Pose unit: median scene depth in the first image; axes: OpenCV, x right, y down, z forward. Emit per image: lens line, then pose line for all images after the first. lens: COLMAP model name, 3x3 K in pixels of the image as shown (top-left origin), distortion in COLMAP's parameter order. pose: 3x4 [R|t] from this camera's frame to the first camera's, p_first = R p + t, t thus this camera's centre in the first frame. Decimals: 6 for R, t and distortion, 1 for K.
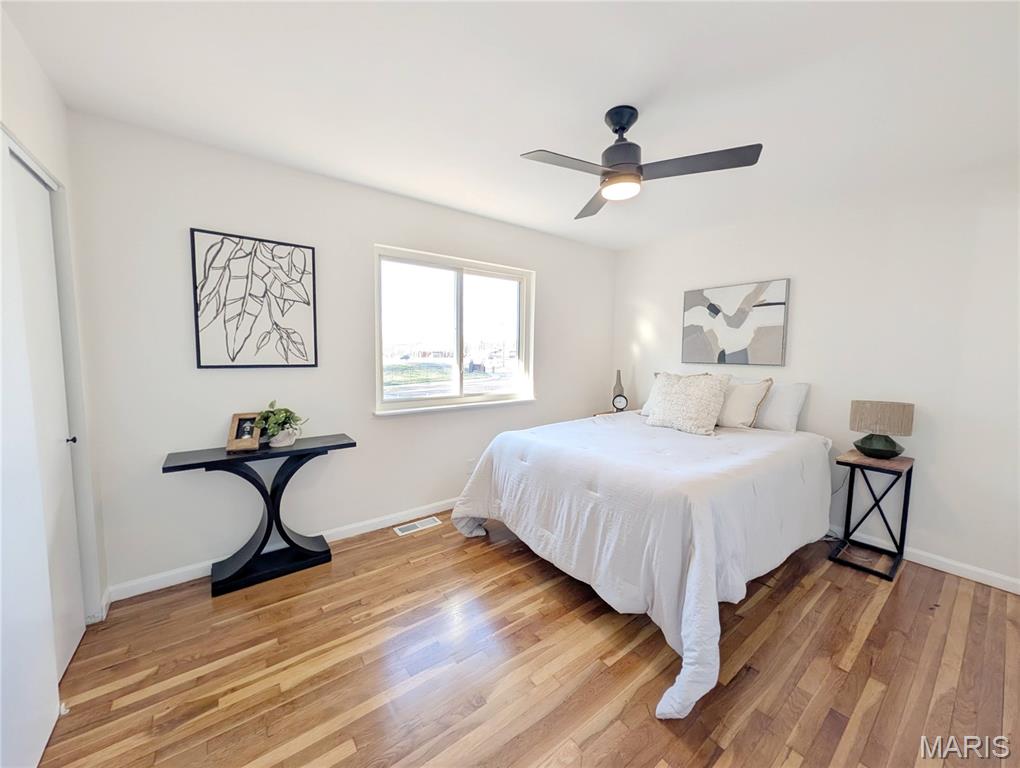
lens RADIAL K [[387.7, 0, 505.7], [0, 387.7, 385.2], [0, 0, 1]] dist [-0.000245, -0.000118]
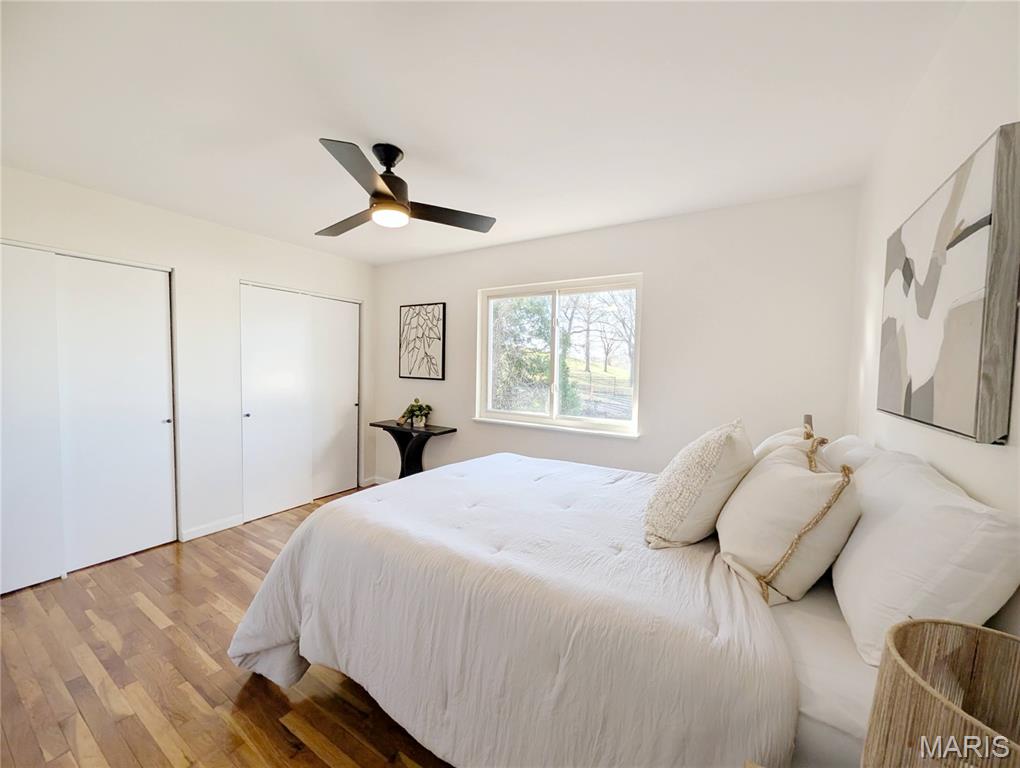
lens RADIAL K [[387.7, 0, 505.7], [0, 387.7, 385.2], [0, 0, 1]] dist [-0.000245, -0.000118]
pose [[0.357315, 0.045647, -0.932868, 1.087094], [-0.102904, 0.994648, 0.009255, -0.072407], [0.928298, 0.092688, 0.360100, 0.738902]]
